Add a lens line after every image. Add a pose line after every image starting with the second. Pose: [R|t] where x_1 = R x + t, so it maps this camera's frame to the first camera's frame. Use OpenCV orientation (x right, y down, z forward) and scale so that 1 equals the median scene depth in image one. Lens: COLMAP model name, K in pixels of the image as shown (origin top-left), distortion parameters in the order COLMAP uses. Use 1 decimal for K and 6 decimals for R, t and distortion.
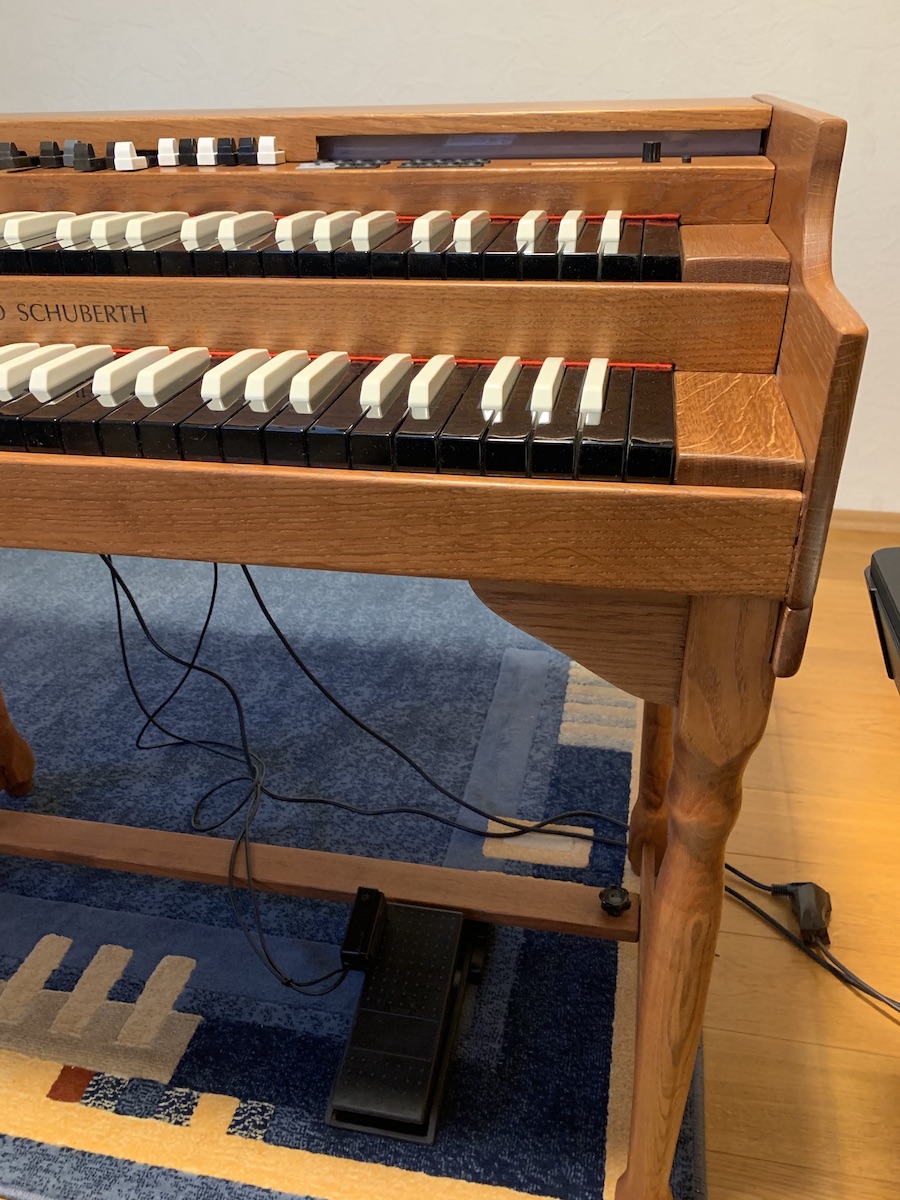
lens RADIAL K [[940.1, 0, 450.2], [0, 940.1, 594.8], [0, 0, 1]] dist [0.002532, -0.004733]
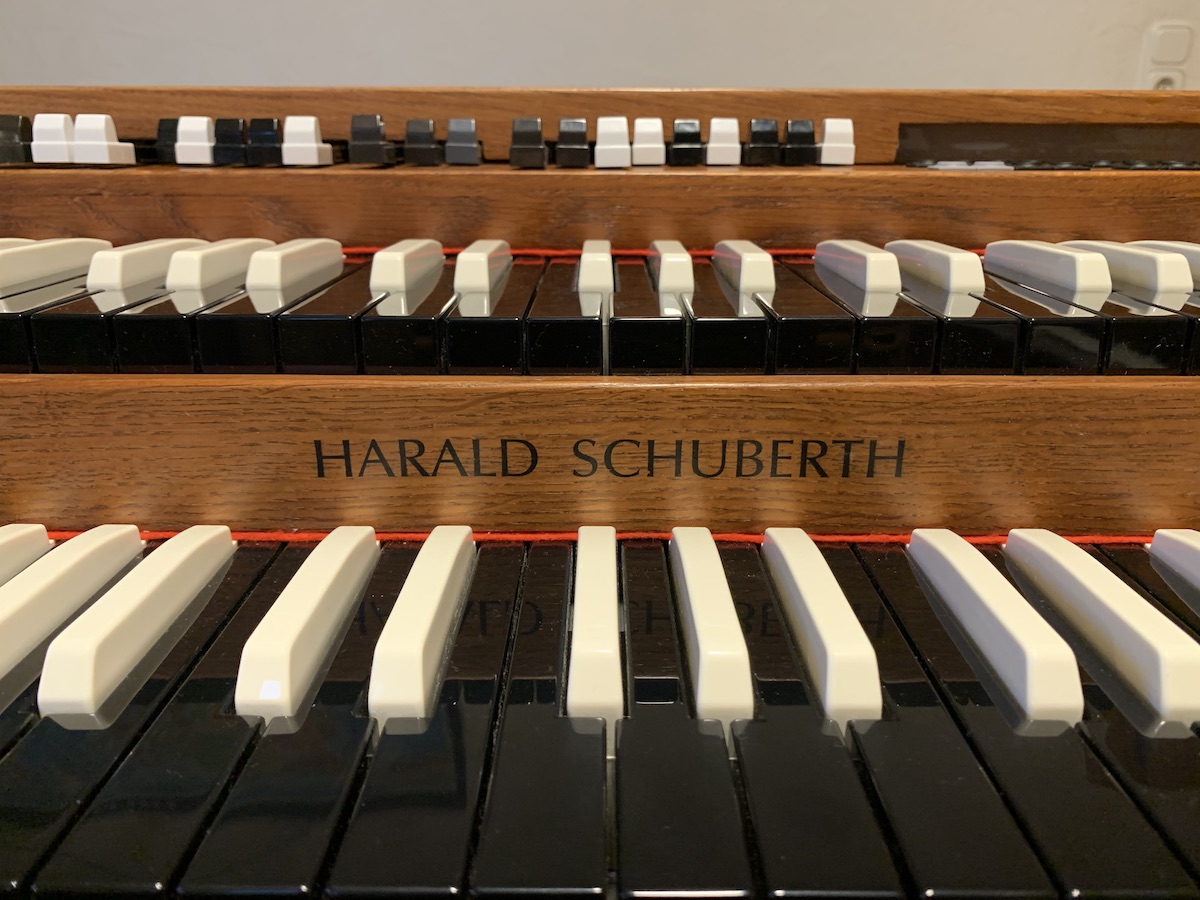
lens RADIAL K [[940.1, 0, 587.6], [0, 940.1, 452.2], [0, 0, 1]] dist [0.002532, -0.004733]
pose [[0.982728, -0.033835, 0.181934, -0.325815], [0.066237, 0.982321, -0.175092, -0.140471], [-0.172794, 0.184119, 0.967596, 0.362177]]
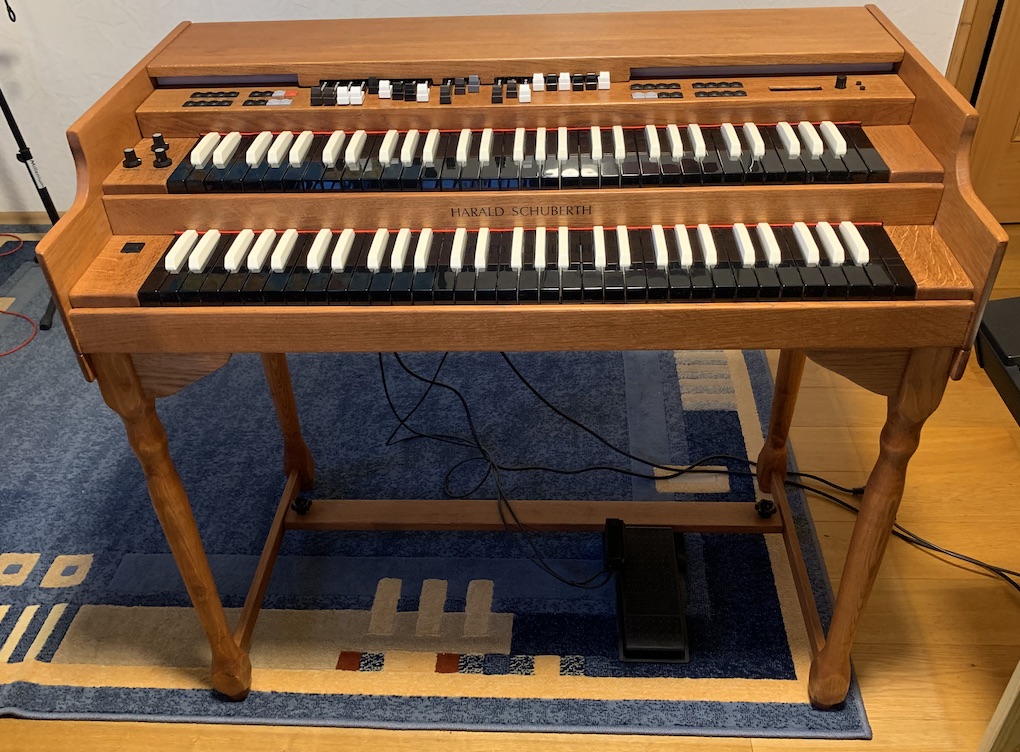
lens RADIAL K [[931.3, 0, 510.0], [0, 931.3, 376.0], [0, 0, 1]] dist [0.127034, -0.311614]
pose [[0.987512, -0.099594, 0.122071, -0.435942], [0.083204, 0.987657, 0.132708, -0.139776], [-0.133781, -0.120894, 0.983609, -0.468662]]
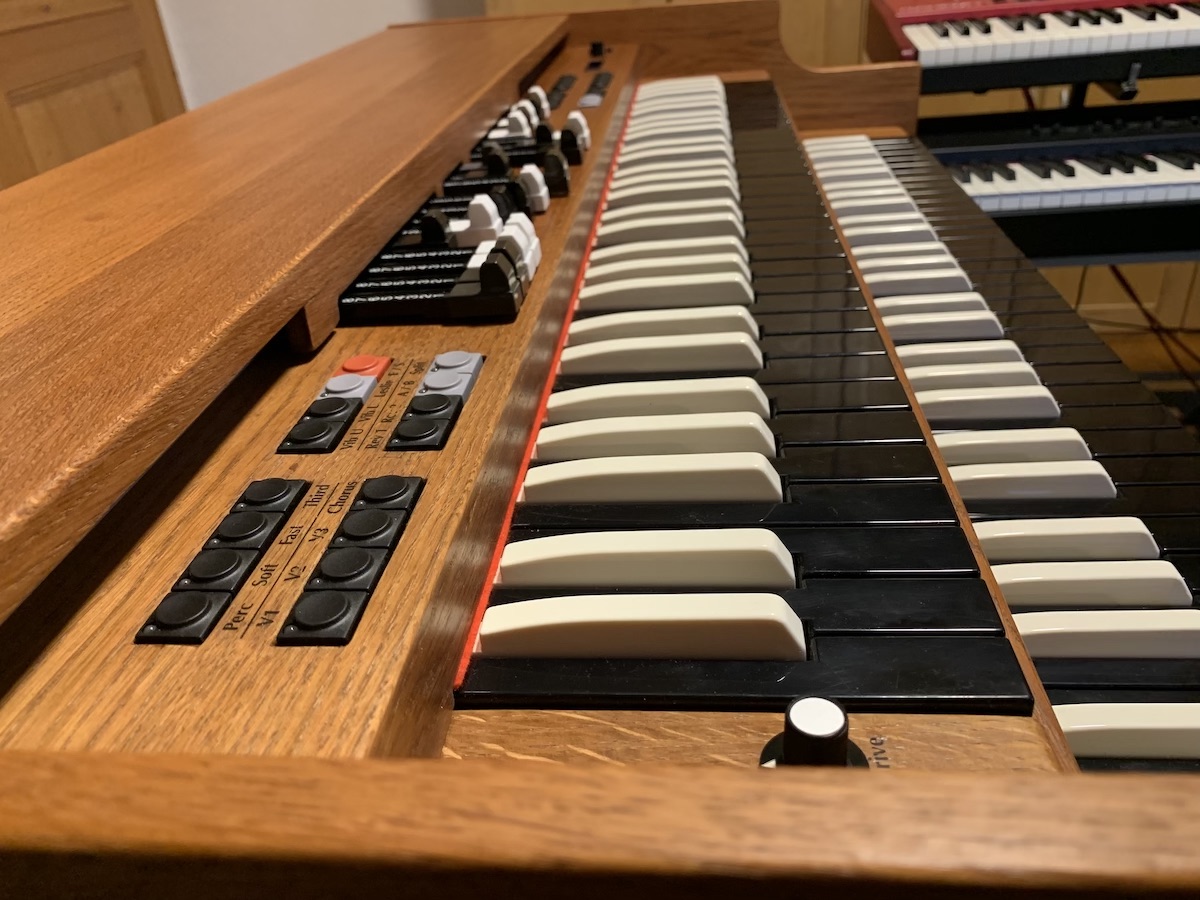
lens RADIAL K [[940.1, 0, 587.6], [0, 940.1, 452.2], [0, 0, 1]] dist [0.002532, -0.004733]
pose [[-0.096056, -0.458738, 0.883364, -0.815017], [0.563145, 0.706733, 0.428248, -0.429422], [-0.820756, 0.538598, 0.190450, 0.694043]]
